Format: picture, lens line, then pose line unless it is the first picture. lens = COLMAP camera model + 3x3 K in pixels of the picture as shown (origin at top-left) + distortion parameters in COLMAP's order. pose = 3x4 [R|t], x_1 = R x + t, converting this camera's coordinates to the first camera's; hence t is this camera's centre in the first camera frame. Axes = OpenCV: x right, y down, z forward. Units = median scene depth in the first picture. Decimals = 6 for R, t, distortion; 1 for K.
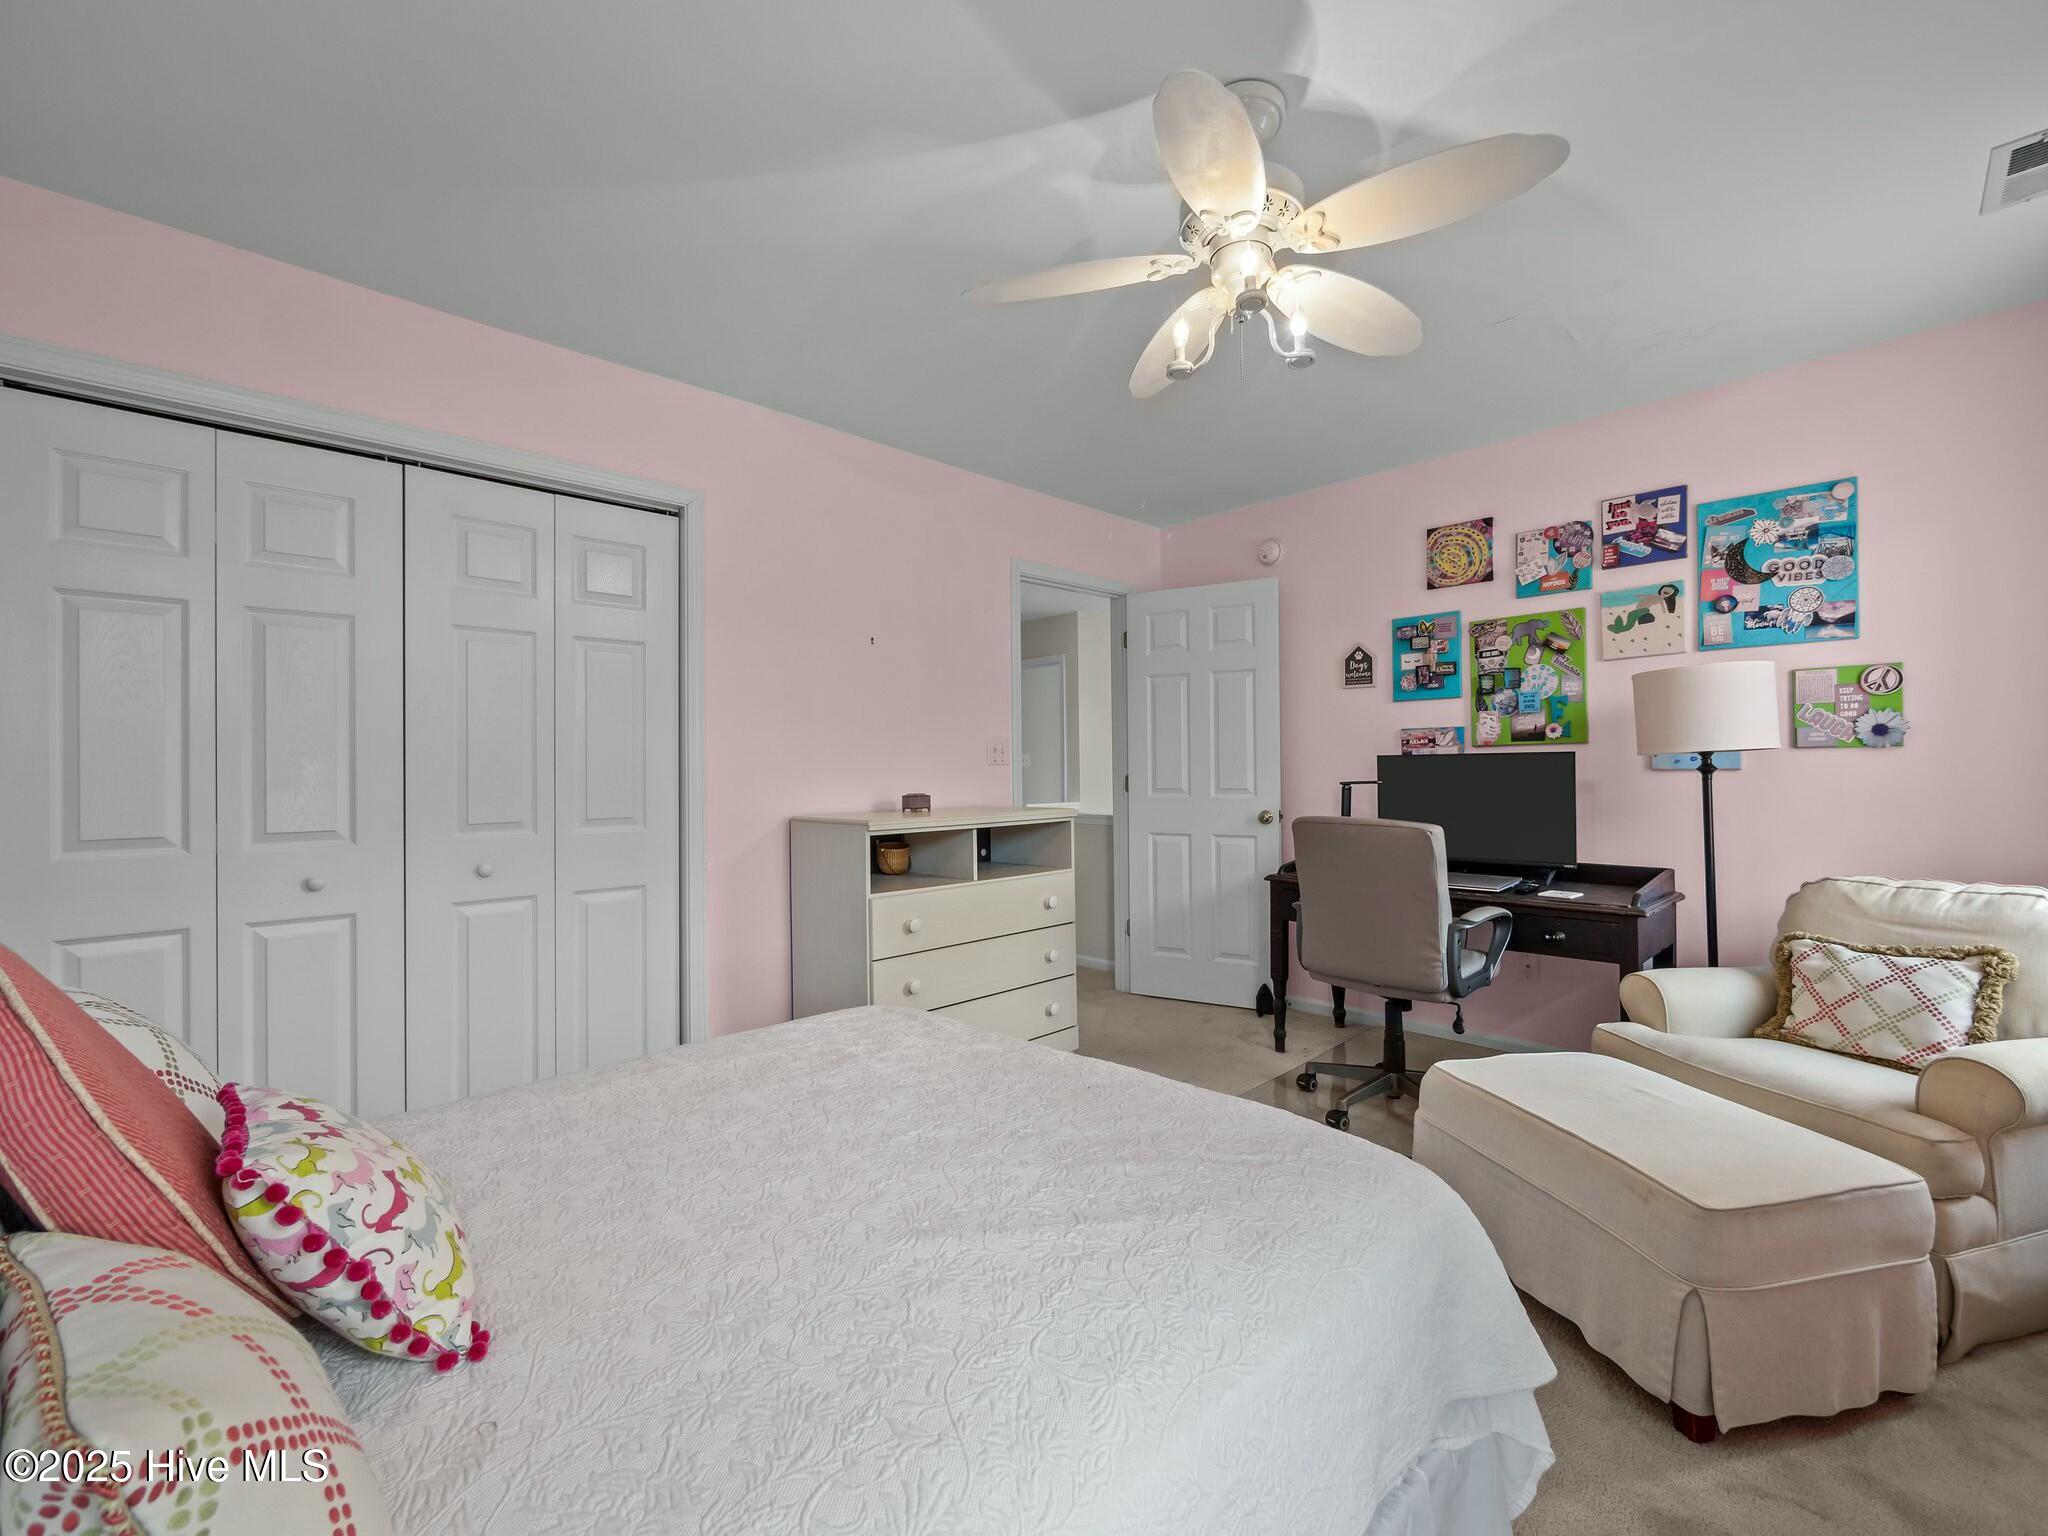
lens RADIAL K [[864.2, 0, 1024.0], [0, 864.2, 768.0], [0, 0, 1]] dist [-0.000624, -0.000155]
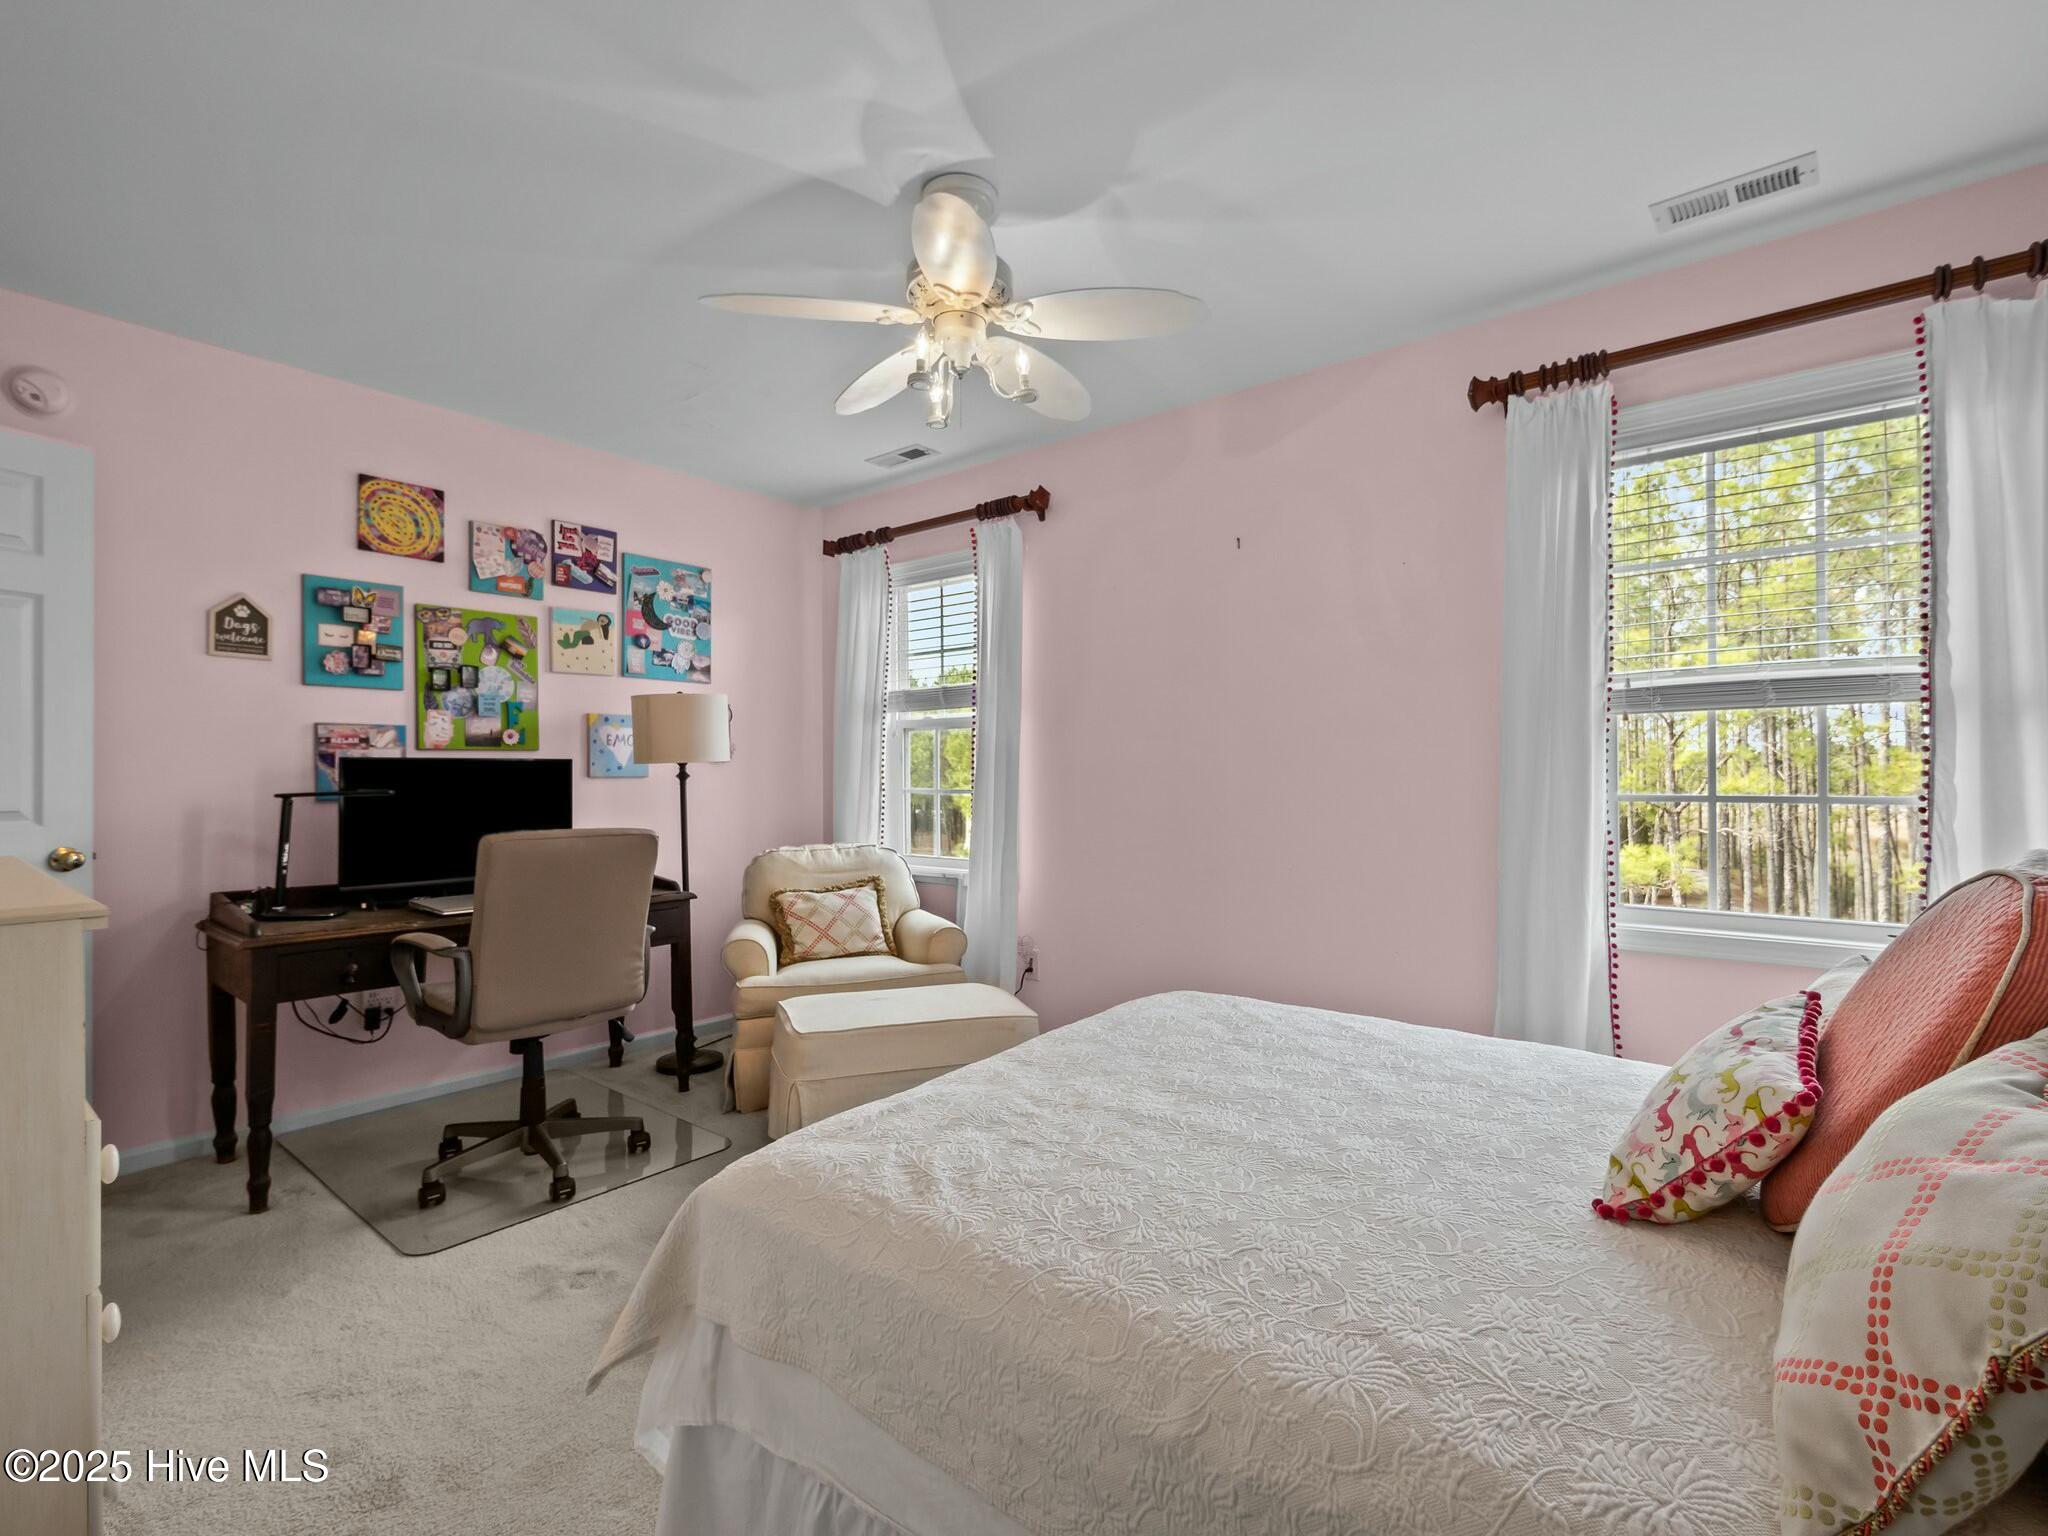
lens RADIAL K [[931.9, 0, 1032.5], [0, 931.9, 774.2], [0, 0, 1]] dist [0.001847, 0.000465]
pose [[-0.119192, 0.002374, 0.992868, -0.501733], [-0.003026, 0.999992, -0.002754, 0.000253], [-0.992867, -0.003333, -0.119184, 0.540568]]
